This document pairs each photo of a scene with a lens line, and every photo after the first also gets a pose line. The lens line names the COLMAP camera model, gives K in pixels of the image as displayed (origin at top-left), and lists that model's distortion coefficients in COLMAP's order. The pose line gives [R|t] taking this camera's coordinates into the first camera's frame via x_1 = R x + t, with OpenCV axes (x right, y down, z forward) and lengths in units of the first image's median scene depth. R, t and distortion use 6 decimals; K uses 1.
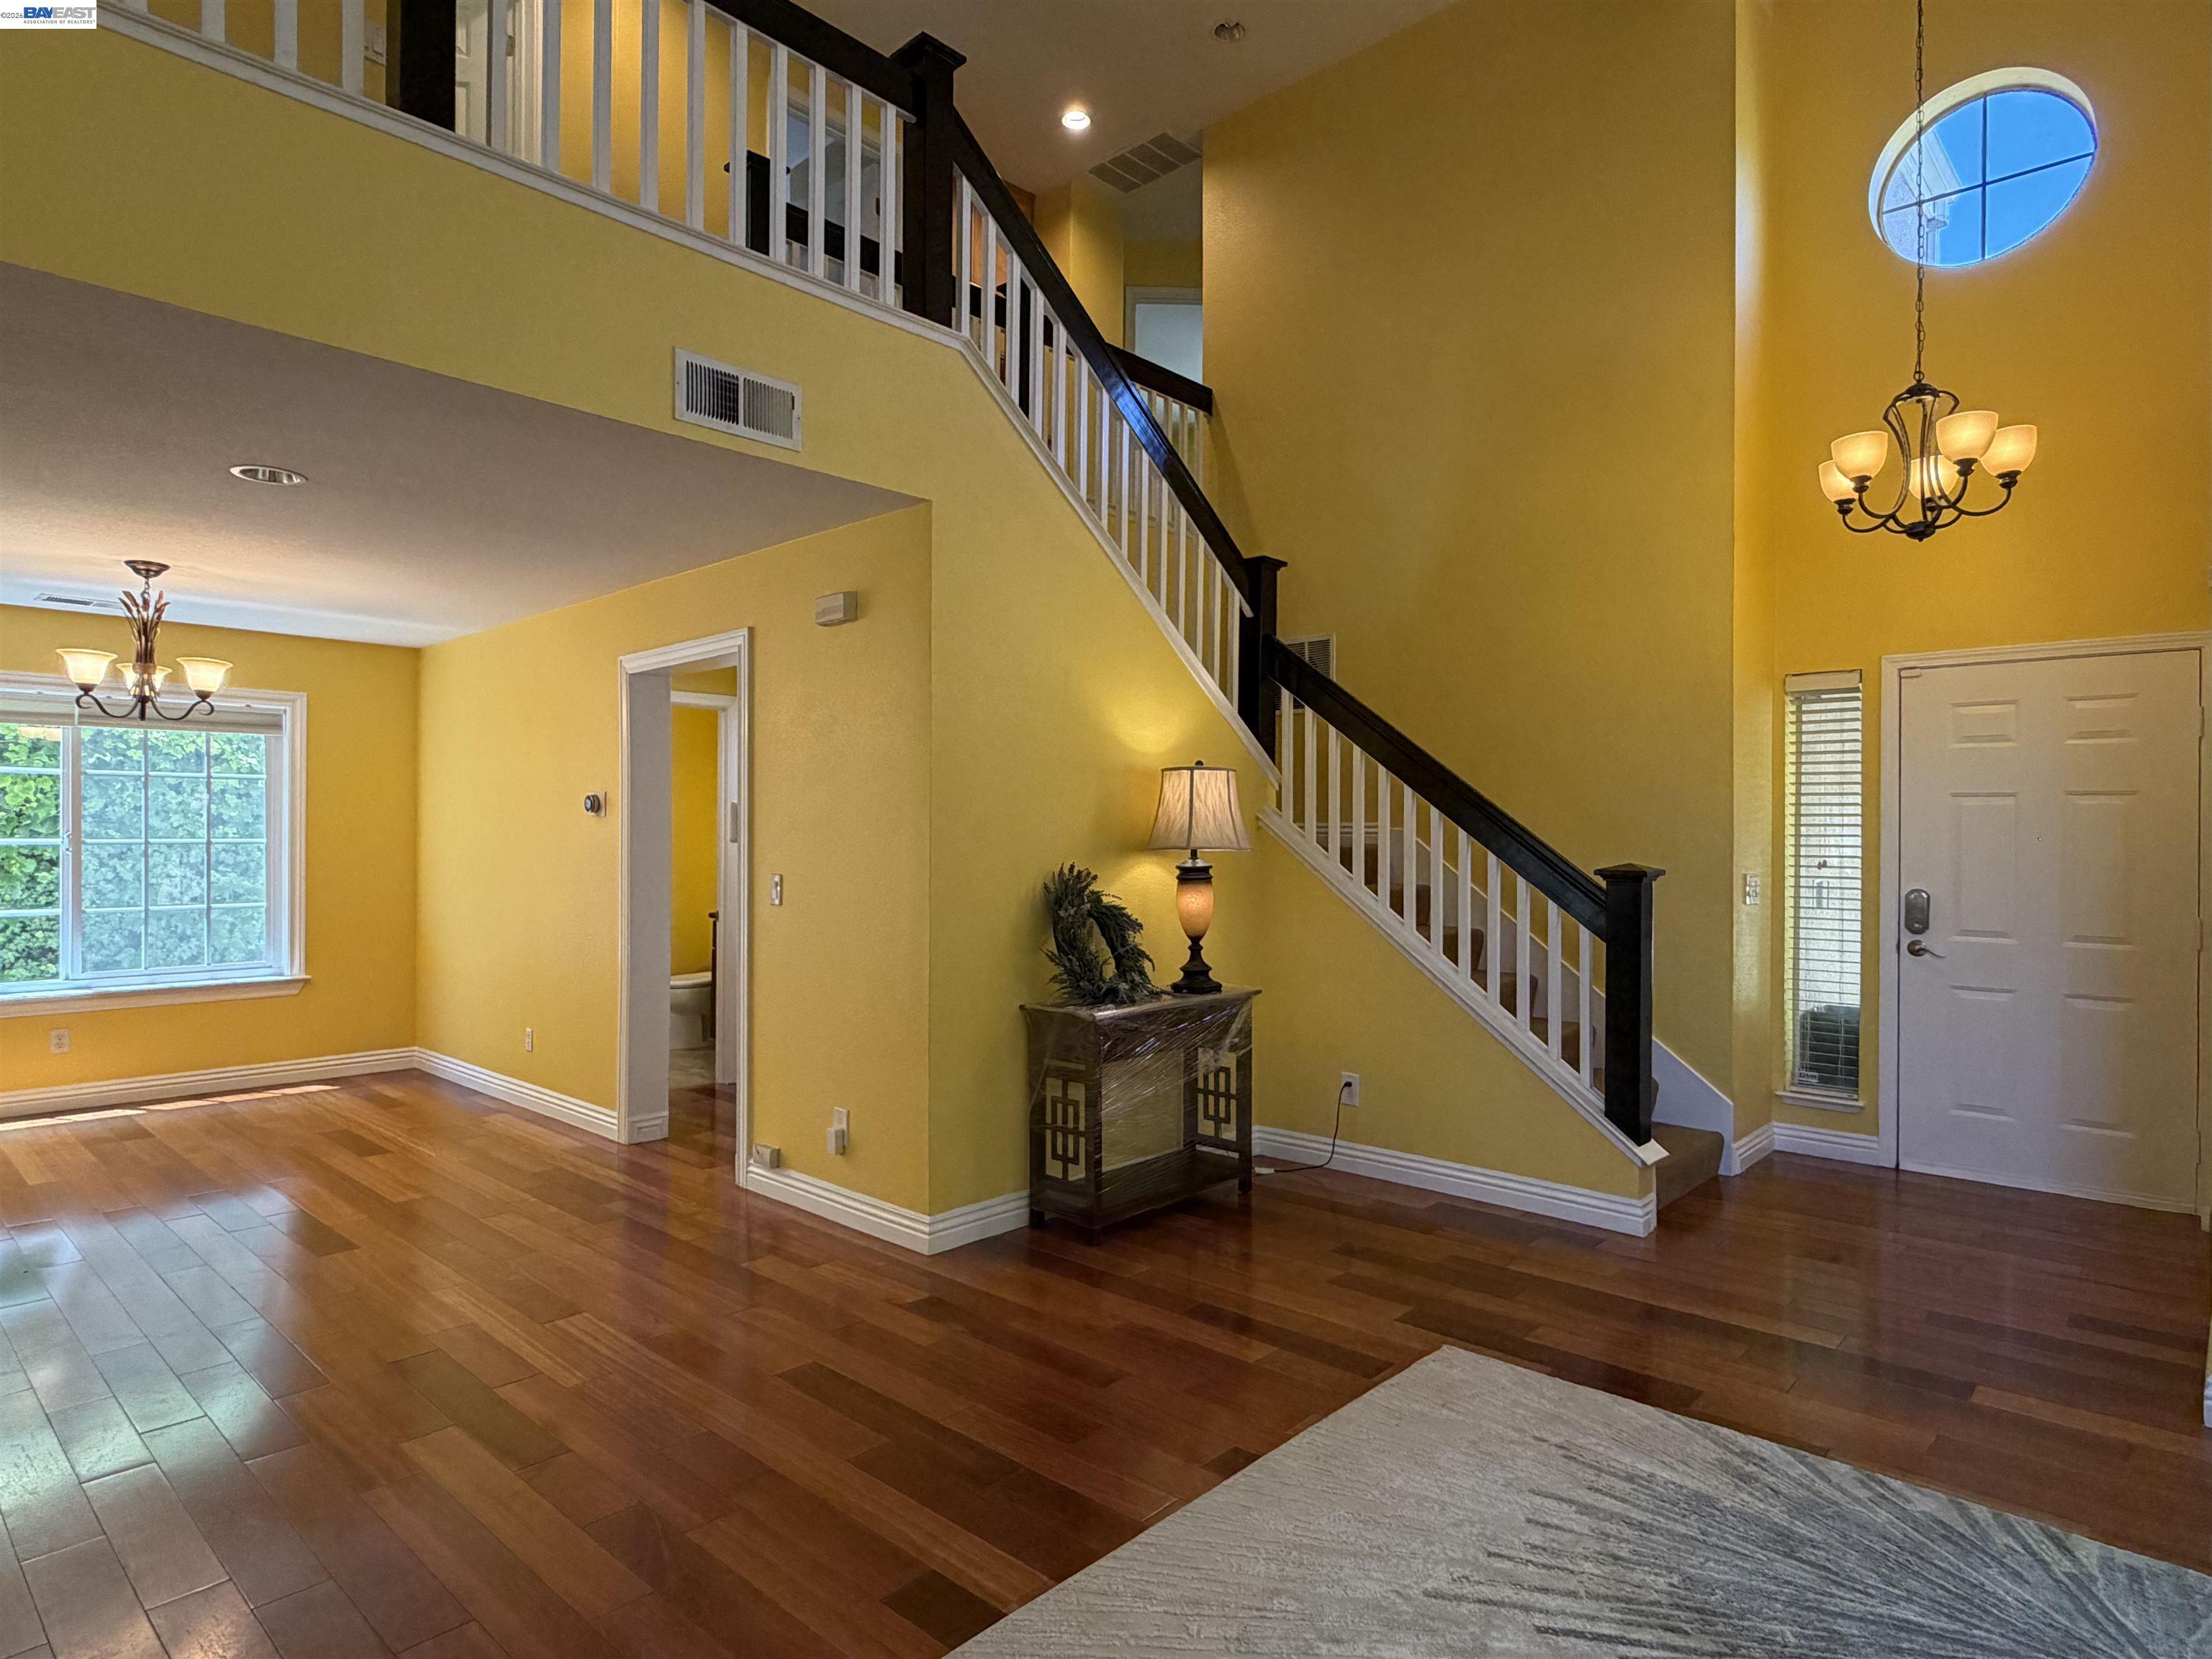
lens RADIAL K [[1237.8, 0, 1105.8], [0, 1237.8, 830.2], [0, 0, 1]] dist [0.005324, -0.002158]
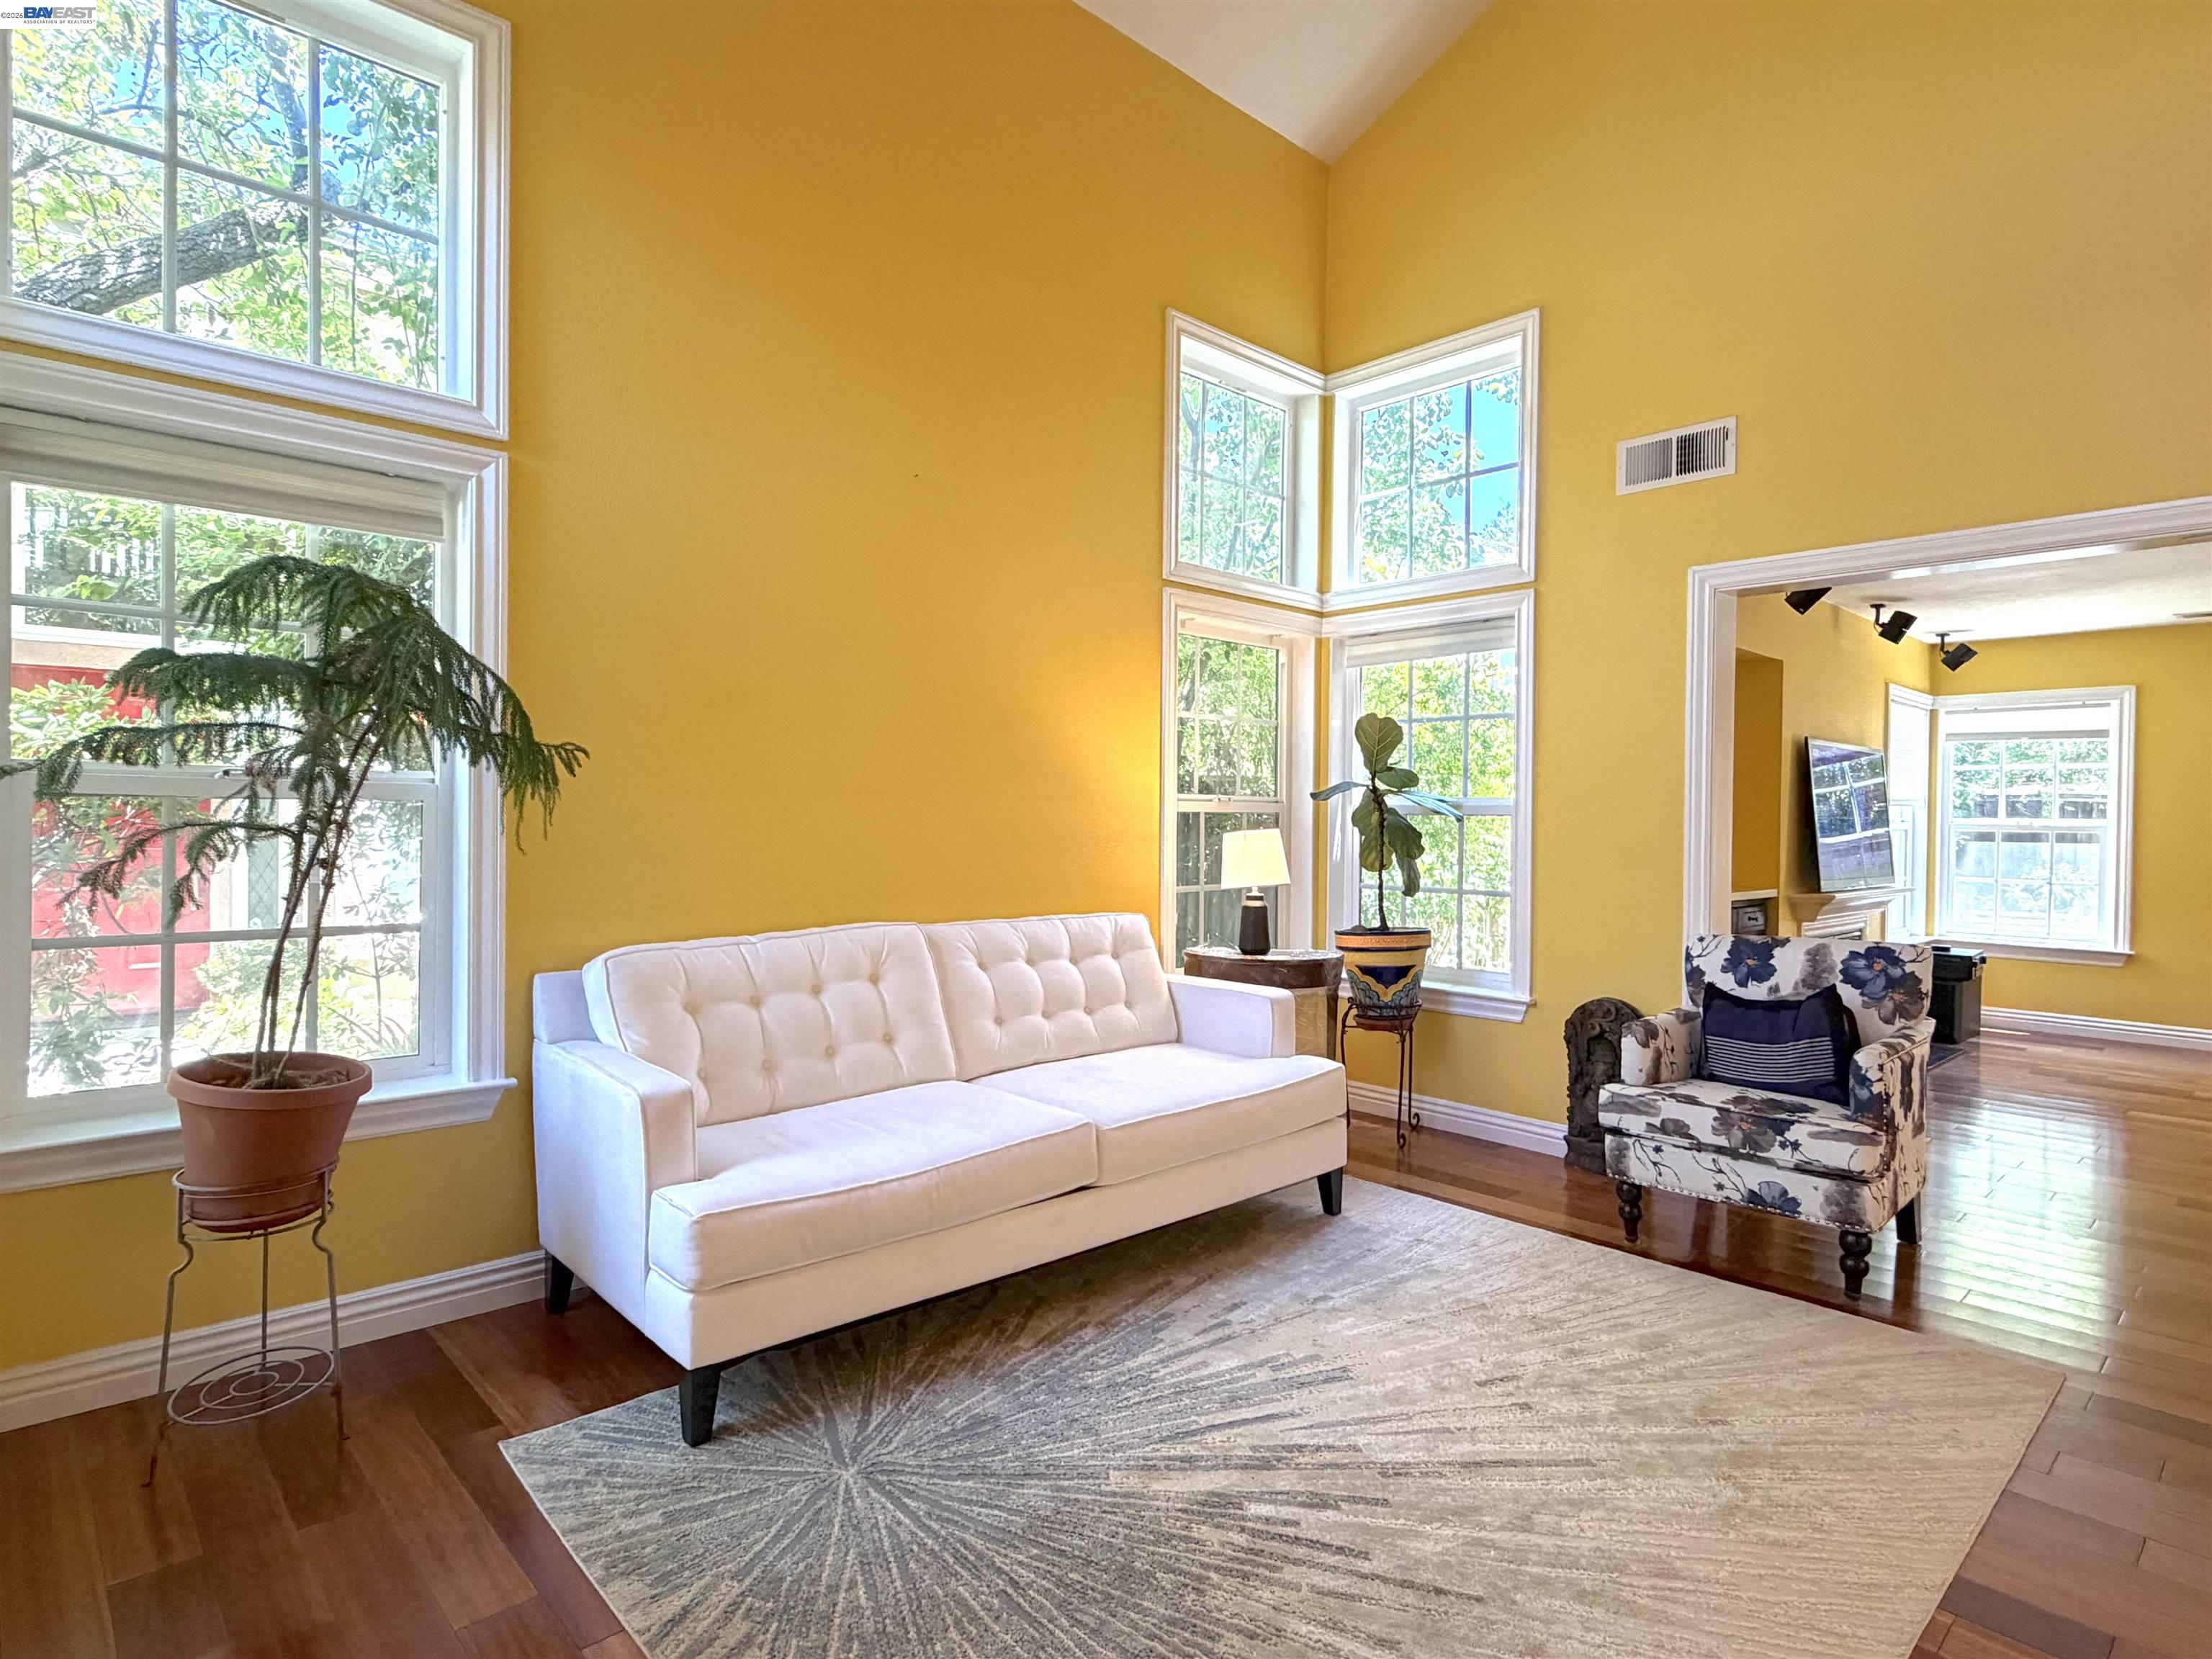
lens RADIAL K [[1185.7, 0, 1104.2], [0, 1185.7, 824.8], [0, 0, 1]] dist [0.003950, -0.002894]
pose [[-0.996920, -0.017340, 0.076486, 0.228851], [-0.017248, 0.999850, 0.001864, 0.025964], [-0.076506, 0.000540, -0.997069, 0.906237]]
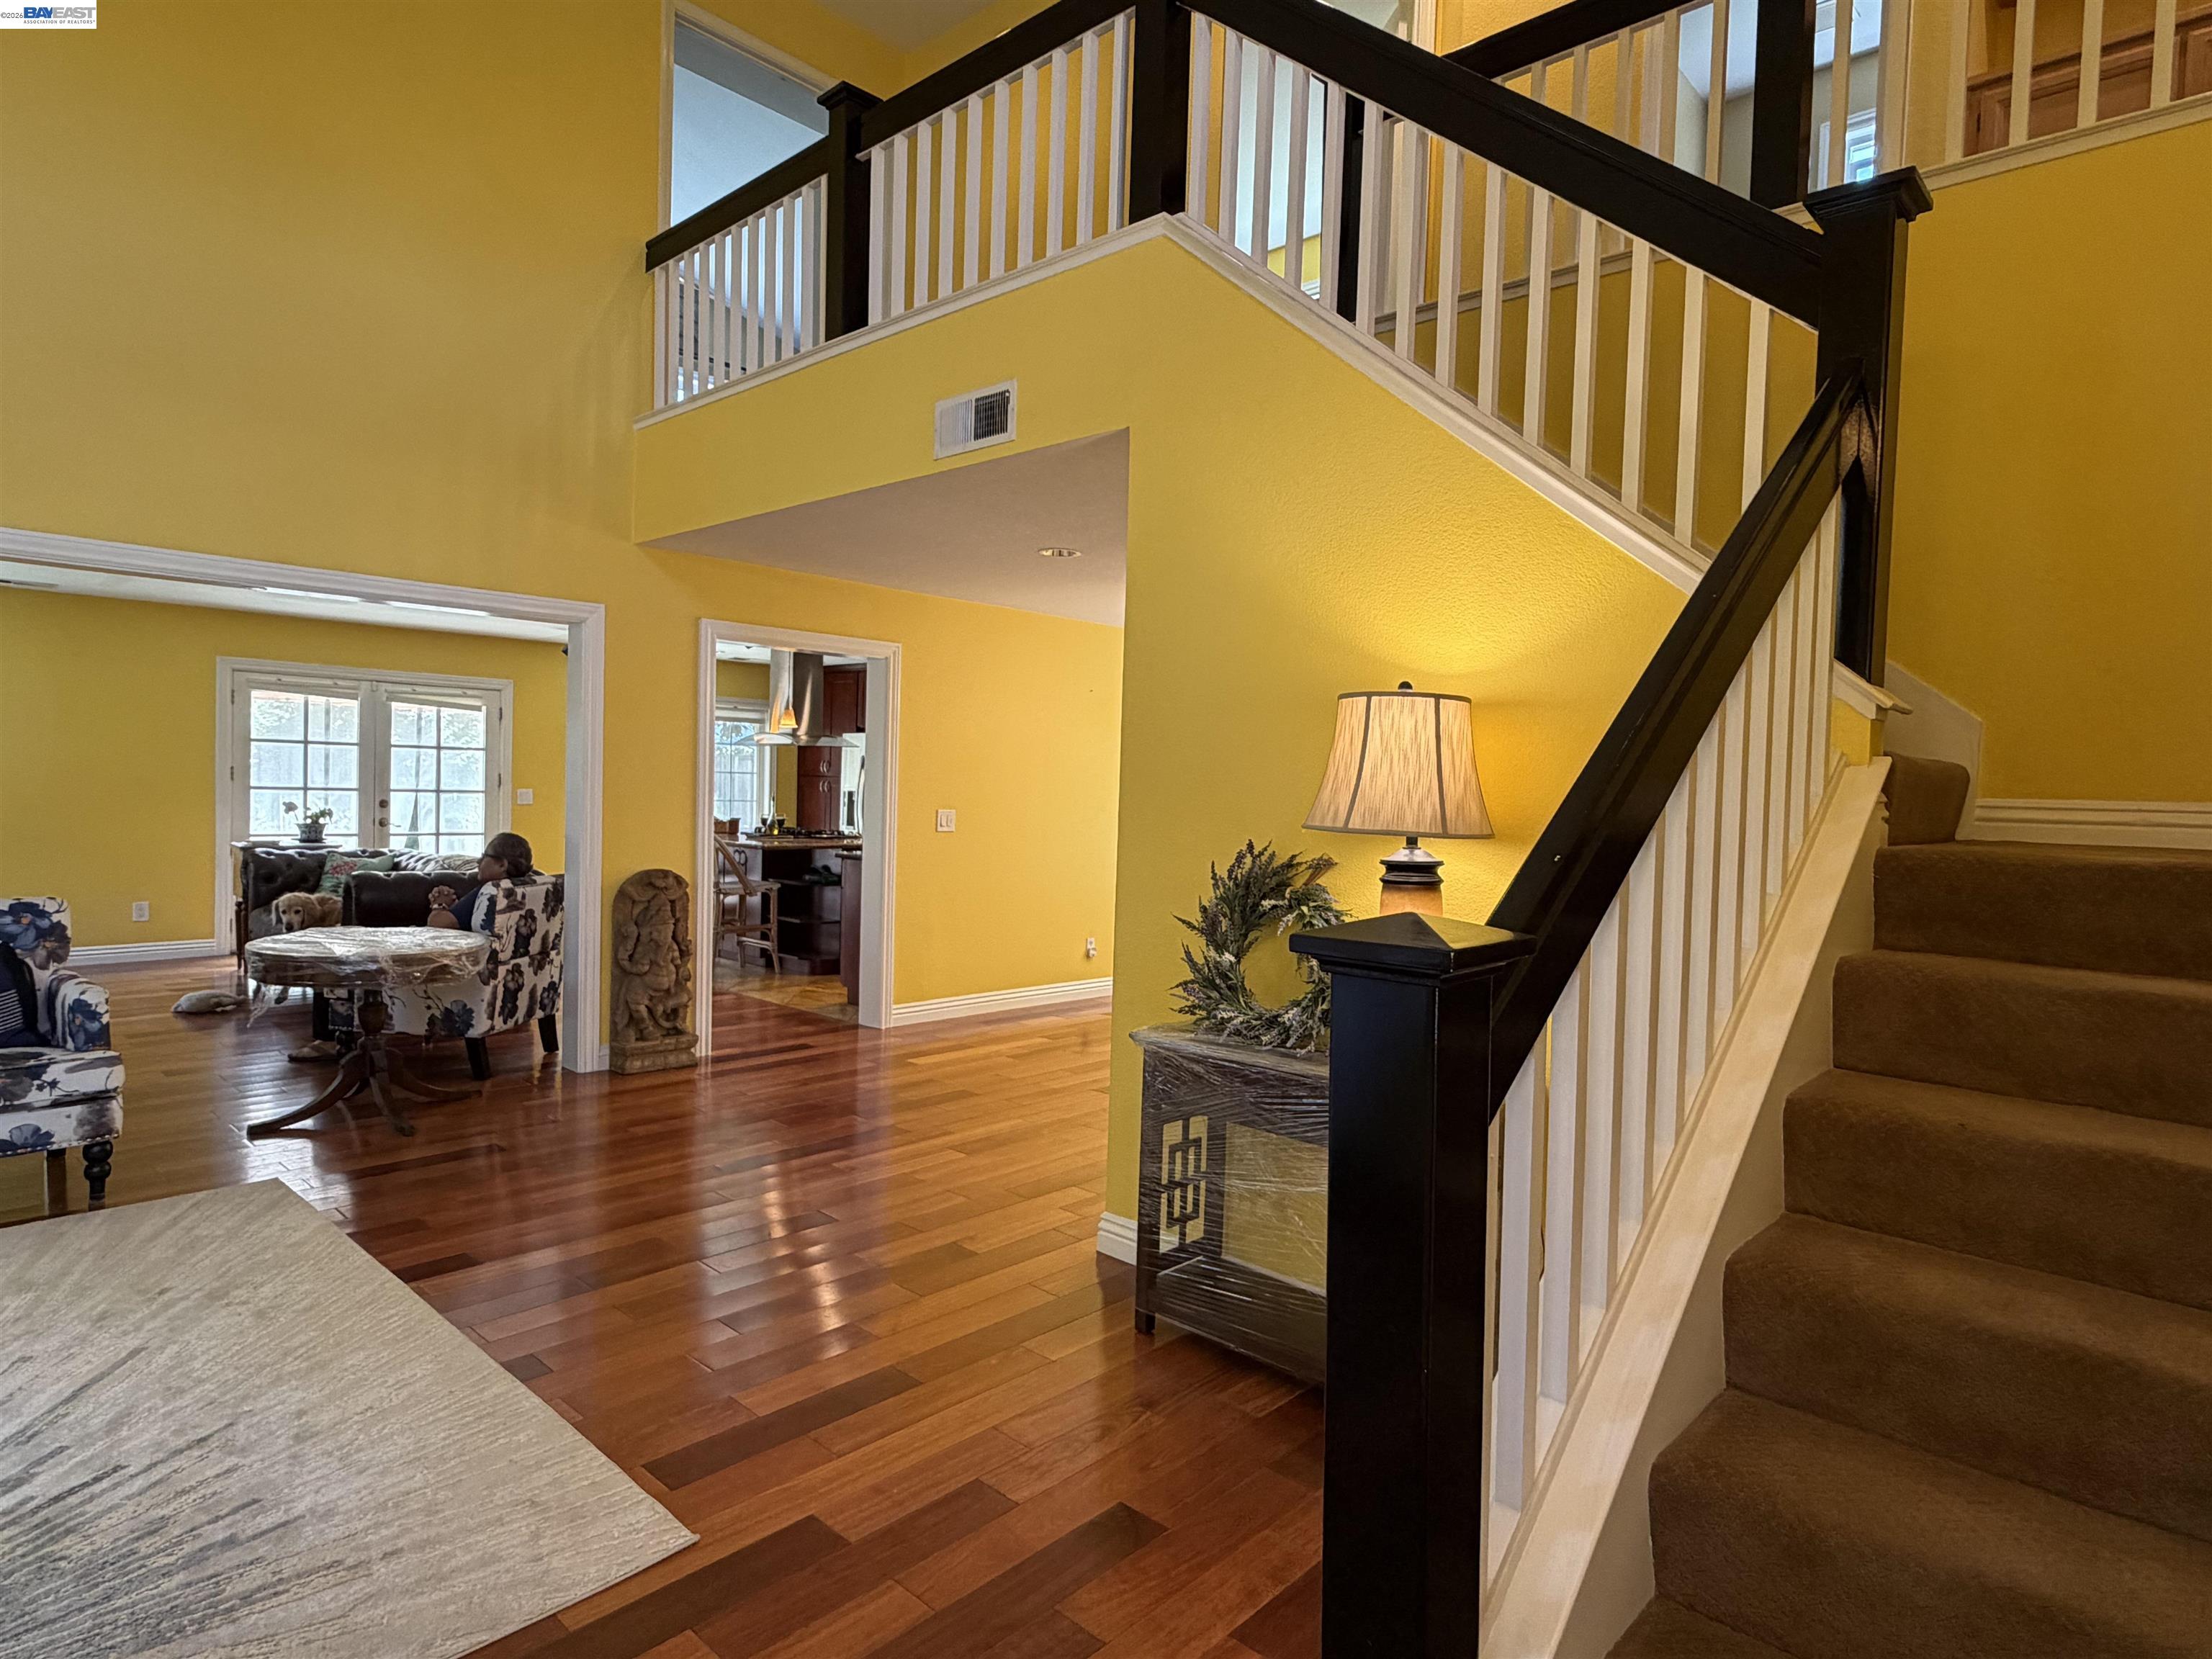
lens RADIAL K [[1237.8, 0, 1100.2], [0, 1237.8, 828.1], [0, 0, 1]] dist [0.005324, -0.002158]
pose [[-0.007006, 0.030595, -0.999507, 0.677671], [-0.023078, 0.999261, 0.030749, -0.001309], [0.999709, 0.023282, -0.006294, 0.873622]]
